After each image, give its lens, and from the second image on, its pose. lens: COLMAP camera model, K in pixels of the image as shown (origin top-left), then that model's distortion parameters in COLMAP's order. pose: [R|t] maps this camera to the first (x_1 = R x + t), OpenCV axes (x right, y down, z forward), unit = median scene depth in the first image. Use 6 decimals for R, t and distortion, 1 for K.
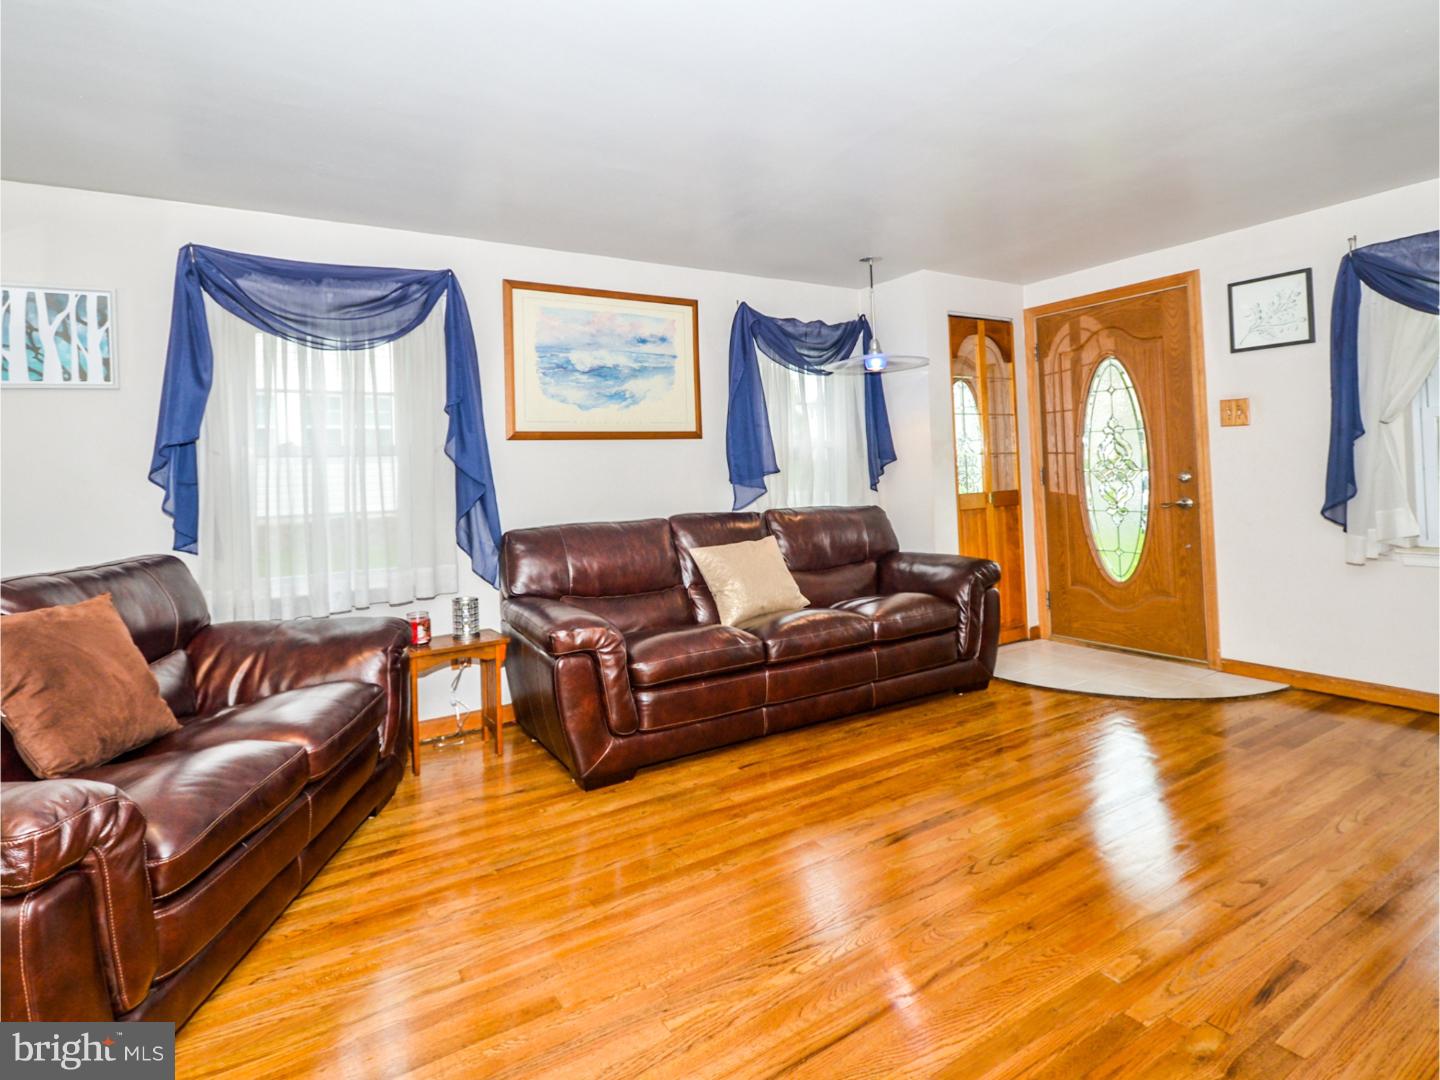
lens RADIAL K [[747.4, 0, 720.2], [0, 747.4, 476.7], [0, 0, 1]] dist [-0.002605, -0.003390]
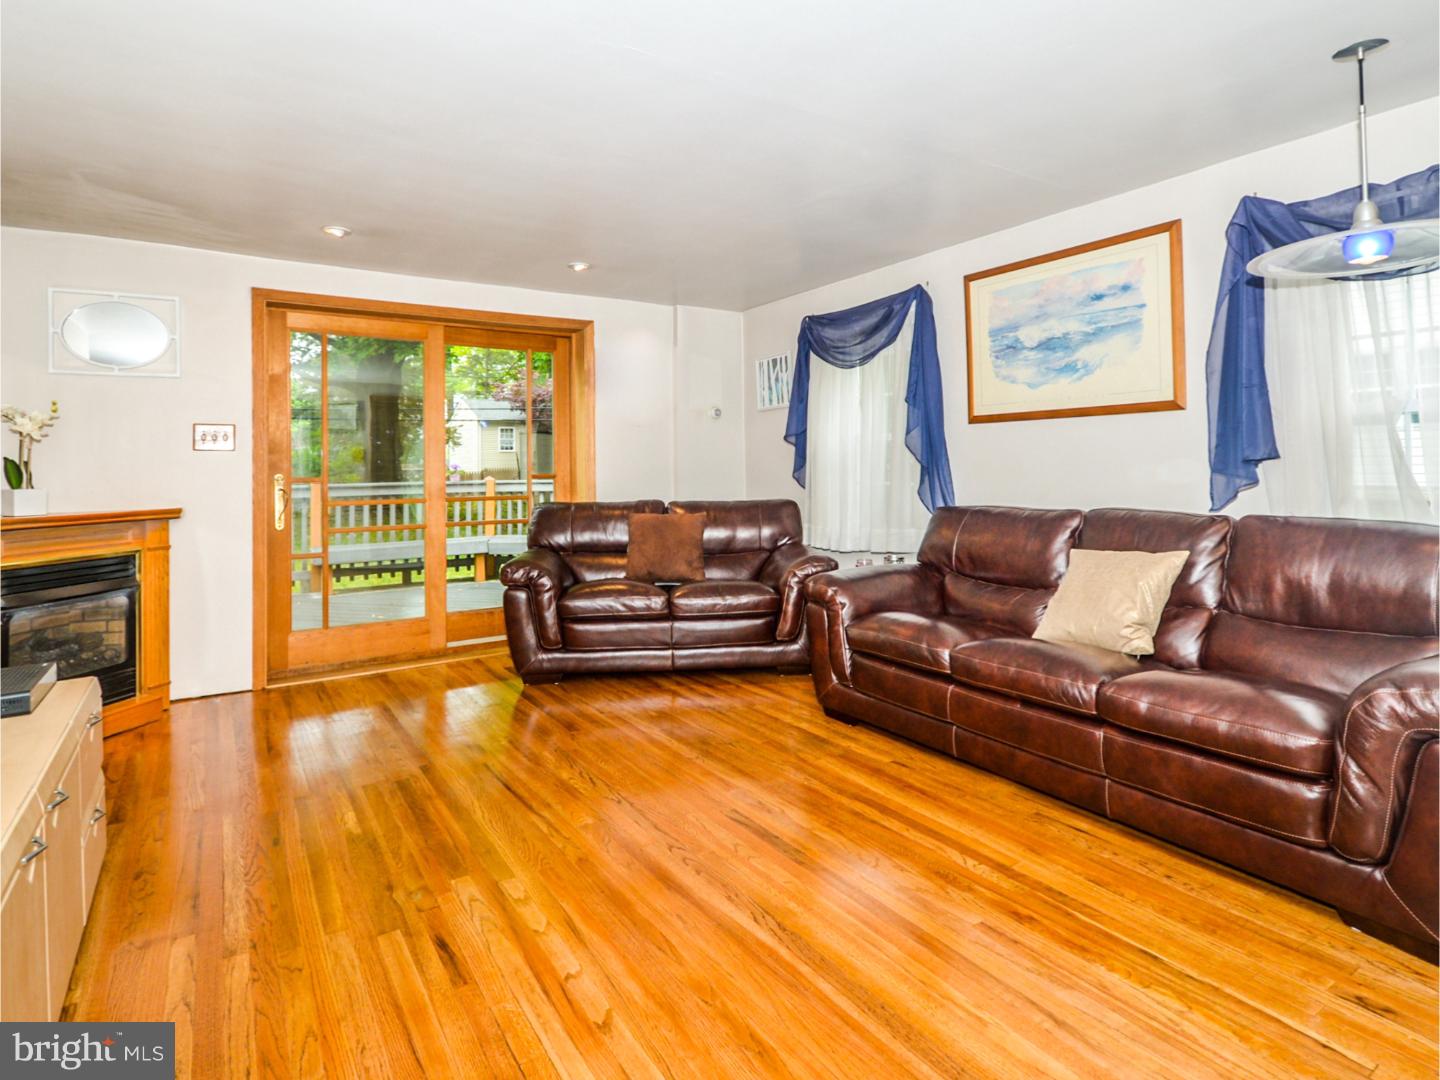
lens RADIAL K [[766.7, 0, 725.1], [0, 766.7, 472.1], [0, 0, 1]] dist [-0.001314, -0.002024]
pose [[0.038226, 0.038109, -0.998542, 0.764210], [0.004335, 0.999257, 0.038302, -0.021806], [0.999260, -0.005792, 0.038032, 0.566105]]
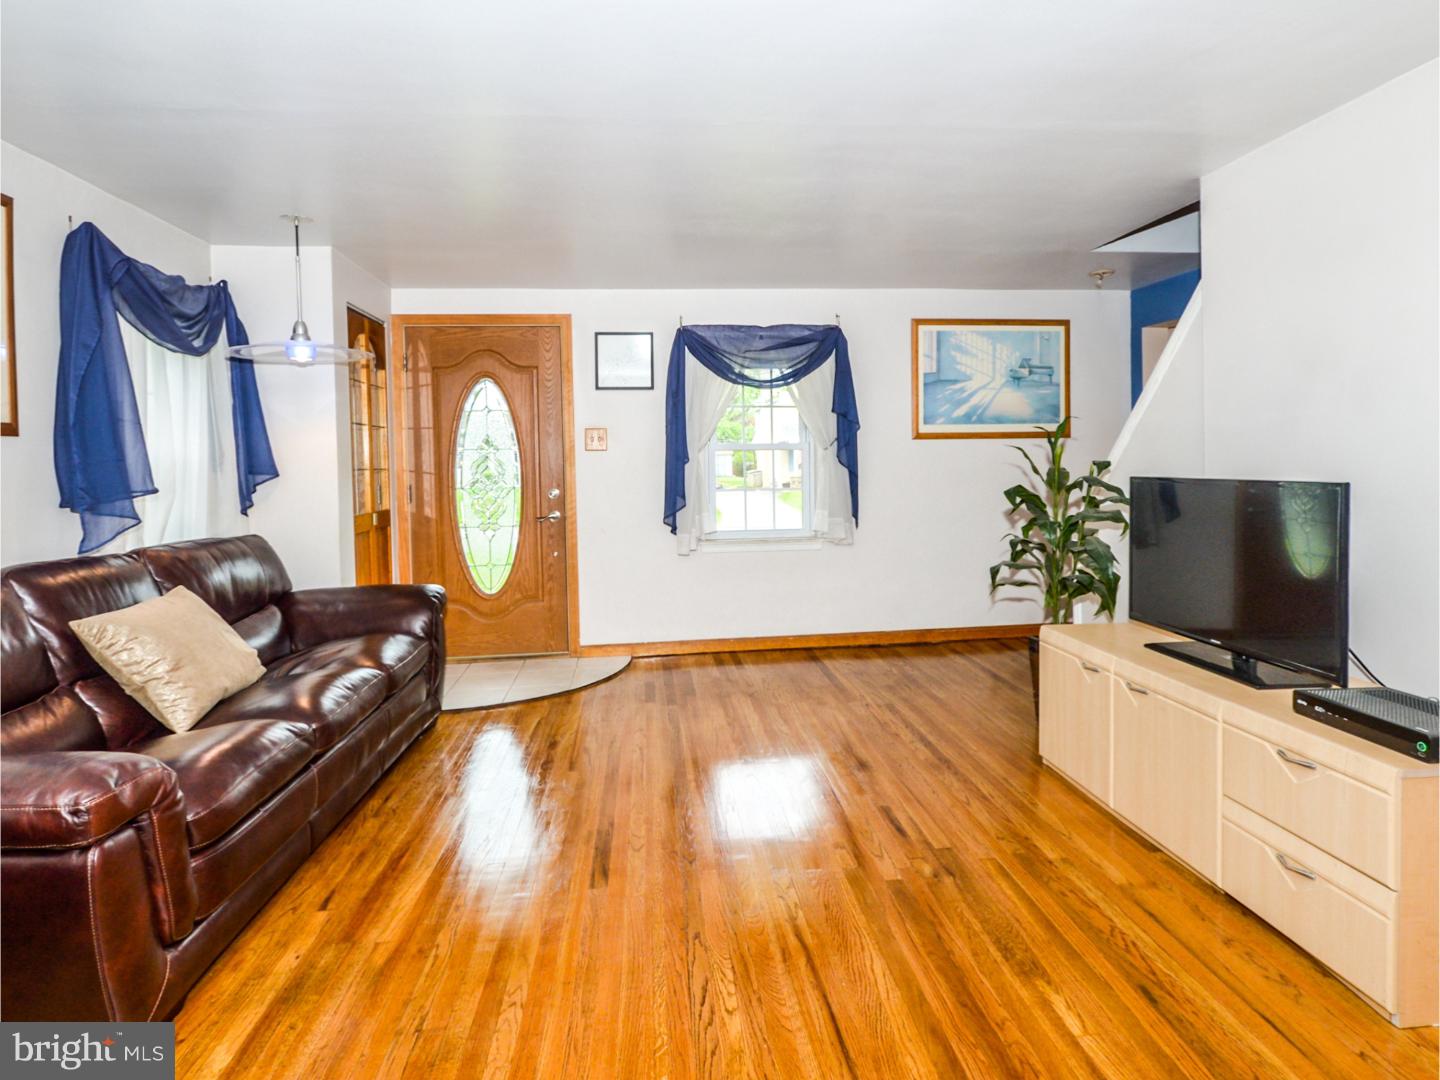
lens RADIAL K [[794.8, 0, 712.1], [0, 794.8, 495.2], [0, 0, 1]] dist [0.001548, 0.000106]
pose [[0.445619, -0.012347, 0.895138, -0.364602], [0.012409, 0.999894, 0.007614, -0.003259], [-0.895137, 0.007715, 0.445725, 0.250710]]
